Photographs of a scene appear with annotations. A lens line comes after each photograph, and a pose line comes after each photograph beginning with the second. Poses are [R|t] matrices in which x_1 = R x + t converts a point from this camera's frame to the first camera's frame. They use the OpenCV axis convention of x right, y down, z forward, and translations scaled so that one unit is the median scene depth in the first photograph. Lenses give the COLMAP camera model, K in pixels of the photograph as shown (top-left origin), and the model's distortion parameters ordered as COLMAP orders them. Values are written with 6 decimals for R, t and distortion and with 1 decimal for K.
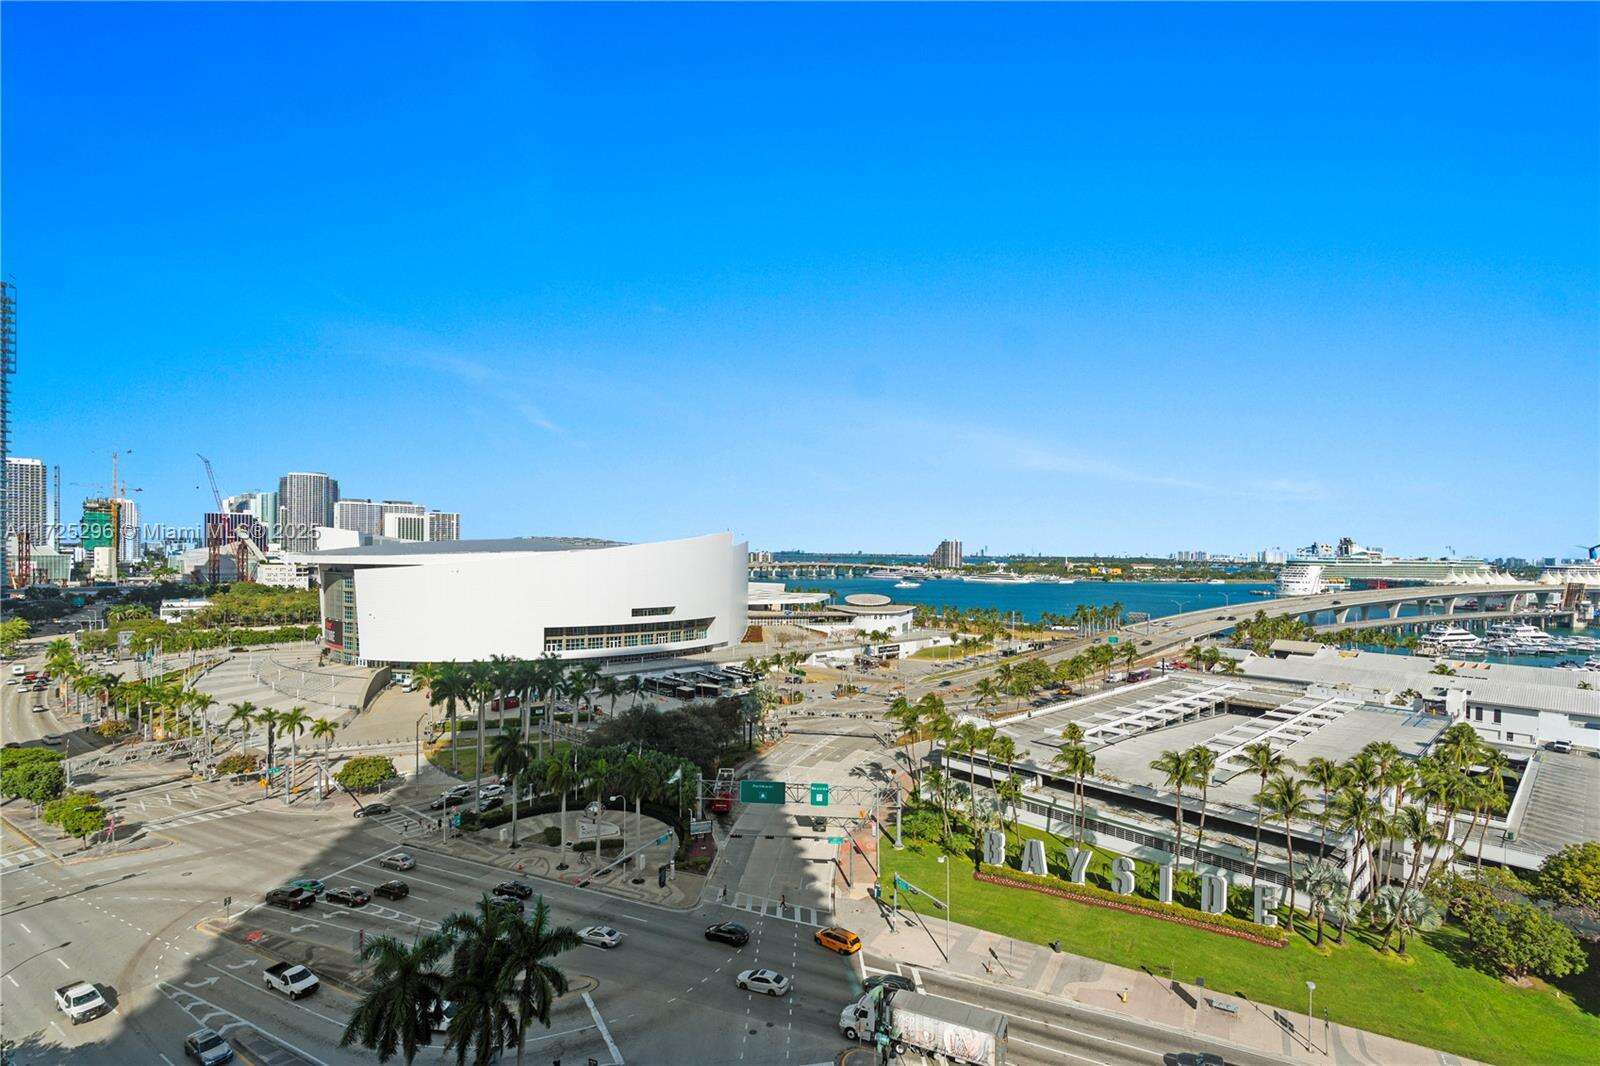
lens RADIAL K [[738.2, 0, 795.0], [0, 738.2, 546.7], [0, 0, 1]] dist [-0.012098, 0.002461]
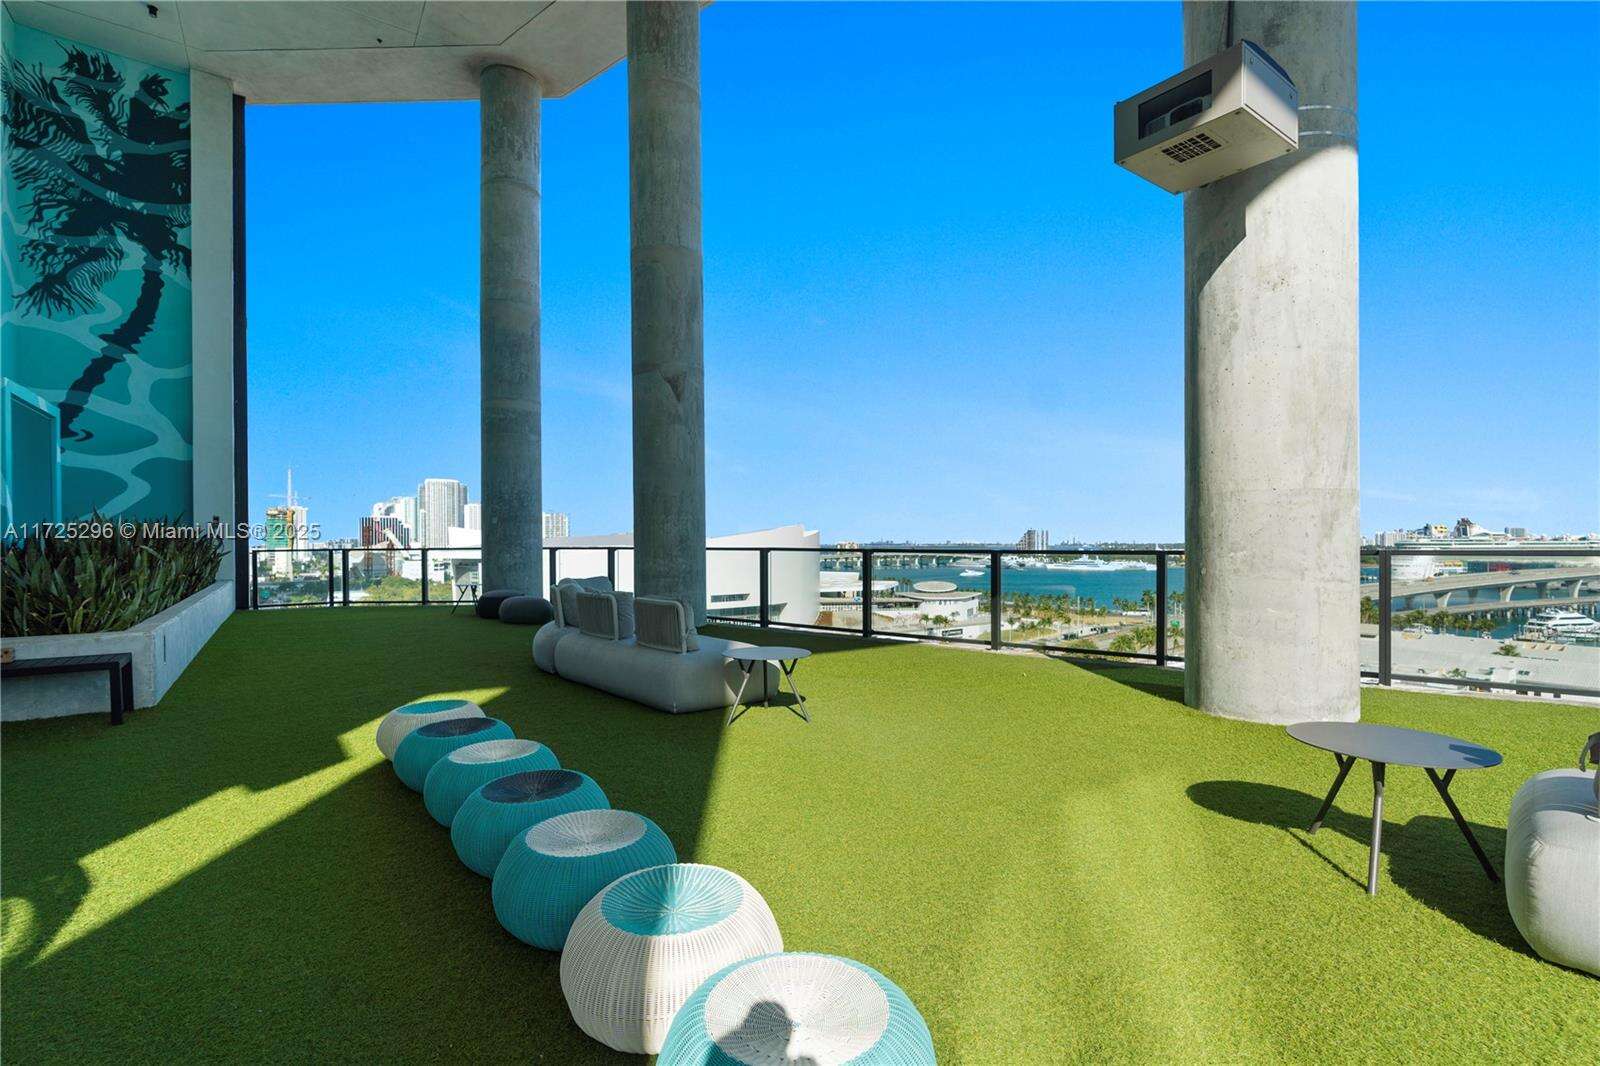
lens RADIAL K [[738.2, 0, 800.5], [0, 738.2, 531.5], [0, 0, 1]] dist [-0.012098, 0.002461]
pose [[0.990876, -0.018213, -0.133541, 0.109946], [0.017045, 0.999806, -0.009880, -0.000134], [0.133695, 0.007513, 0.990994, -0.162103]]
